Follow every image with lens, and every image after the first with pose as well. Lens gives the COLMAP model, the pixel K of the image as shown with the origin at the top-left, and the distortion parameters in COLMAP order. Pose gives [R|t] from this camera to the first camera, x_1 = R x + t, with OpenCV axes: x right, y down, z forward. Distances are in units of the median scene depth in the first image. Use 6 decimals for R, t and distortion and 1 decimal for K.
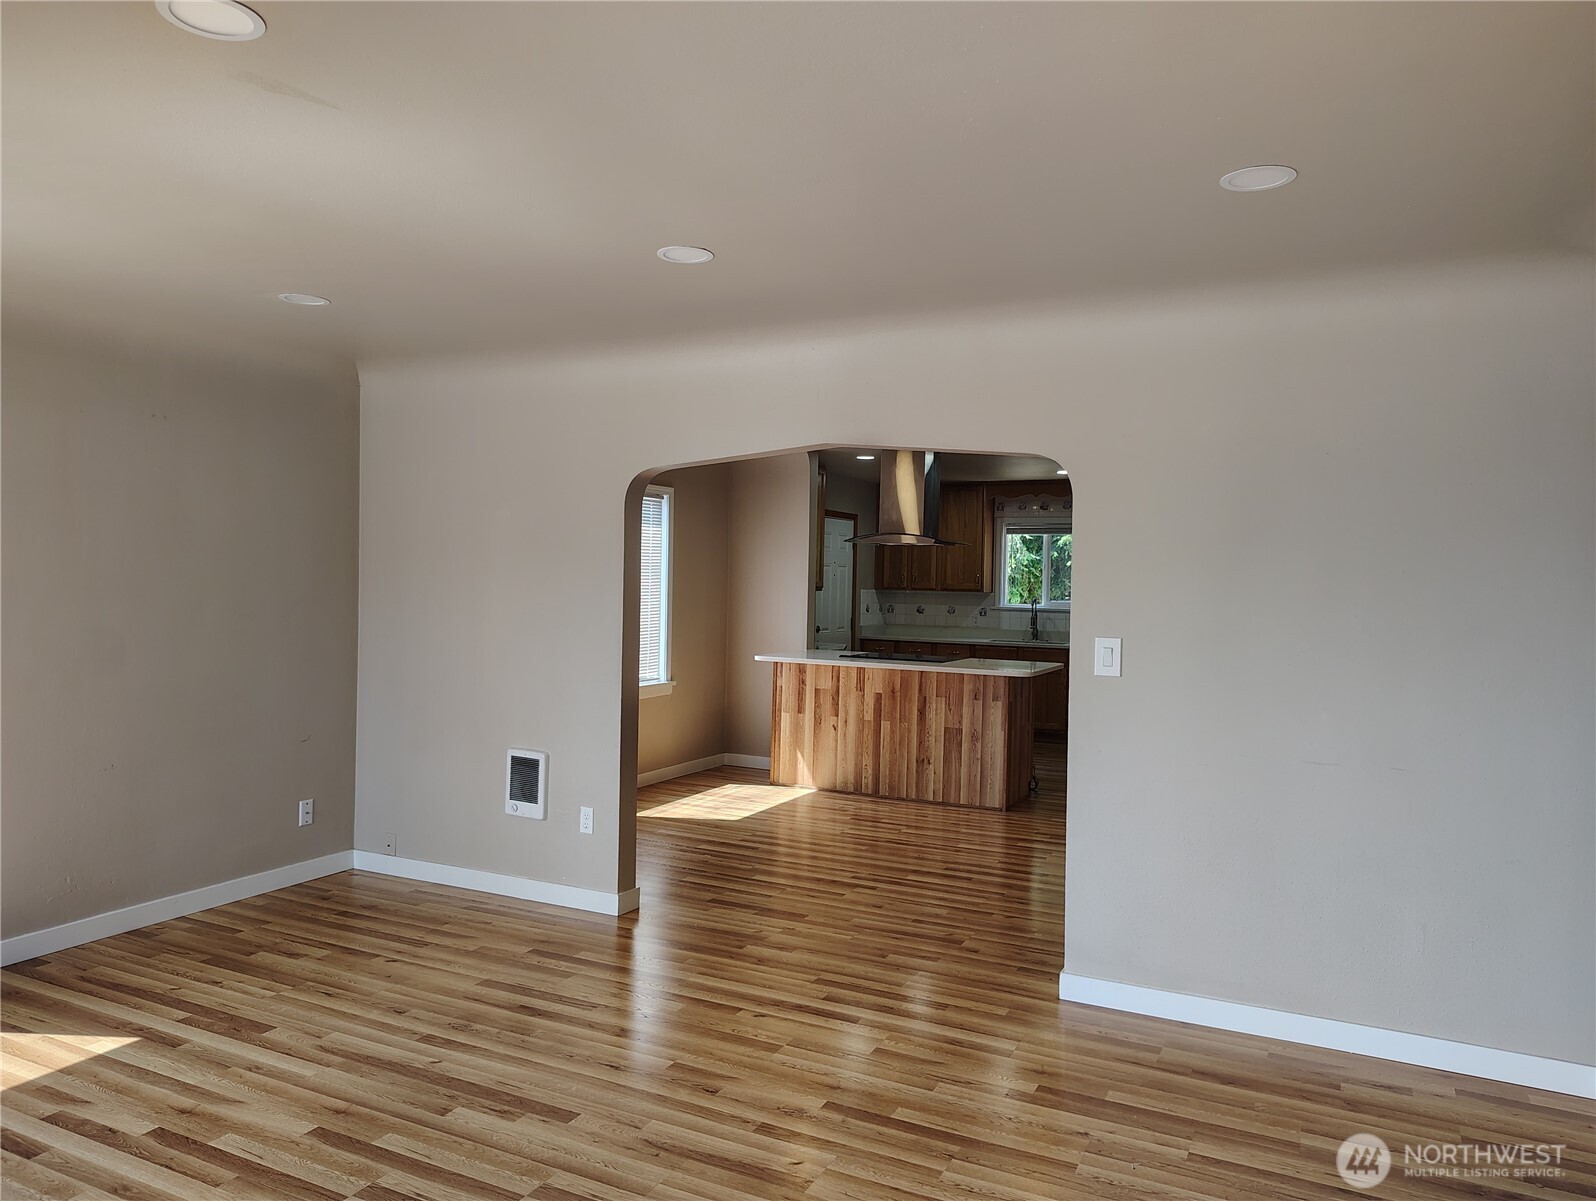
lens RADIAL K [[1099.1, 0, 806.7], [0, 1099.1, 593.0], [0, 0, 1]] dist [0.000878, -0.005742]
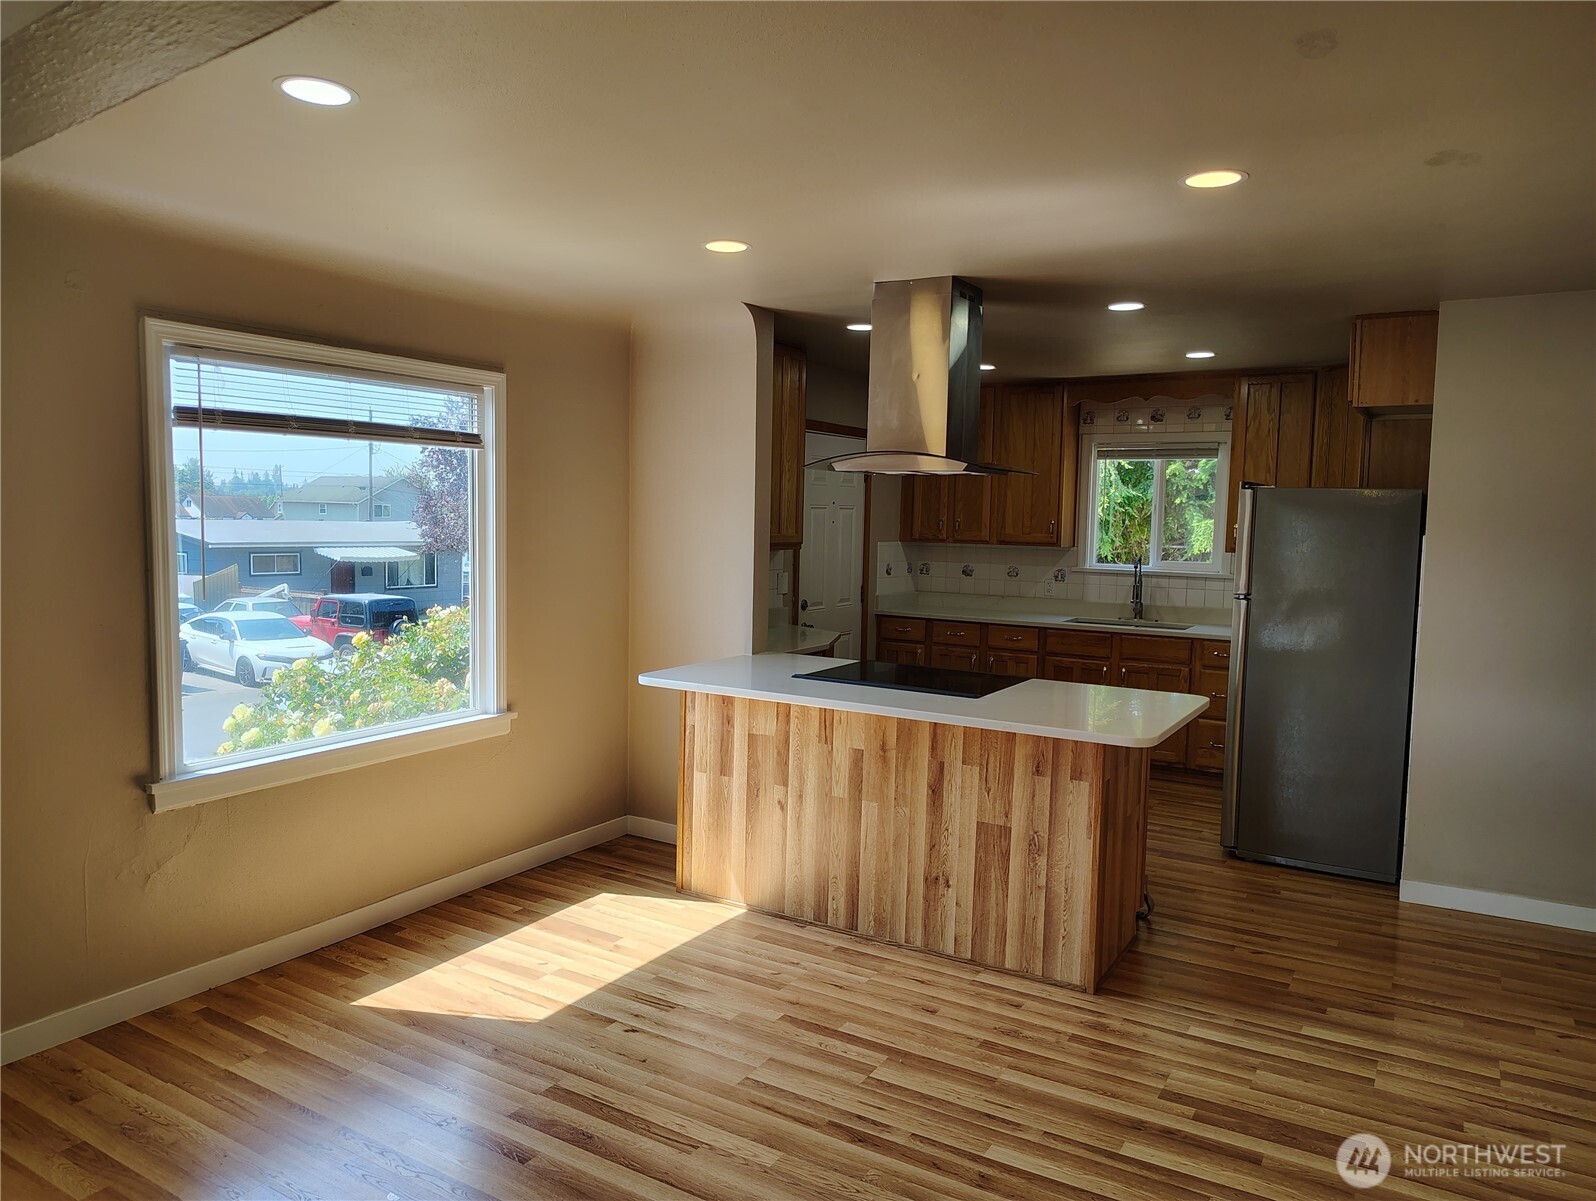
lens RADIAL K [[1092.1, 0, 789.4], [0, 1092.1, 606.0], [0, 0, 1]] dist [0.002073, -0.000599]
pose [[0.996239, 0.006970, -0.086365, 0.078073], [-0.000670, 0.997349, 0.072758, -0.018856], [0.086644, -0.072427, 0.993603, 0.467056]]
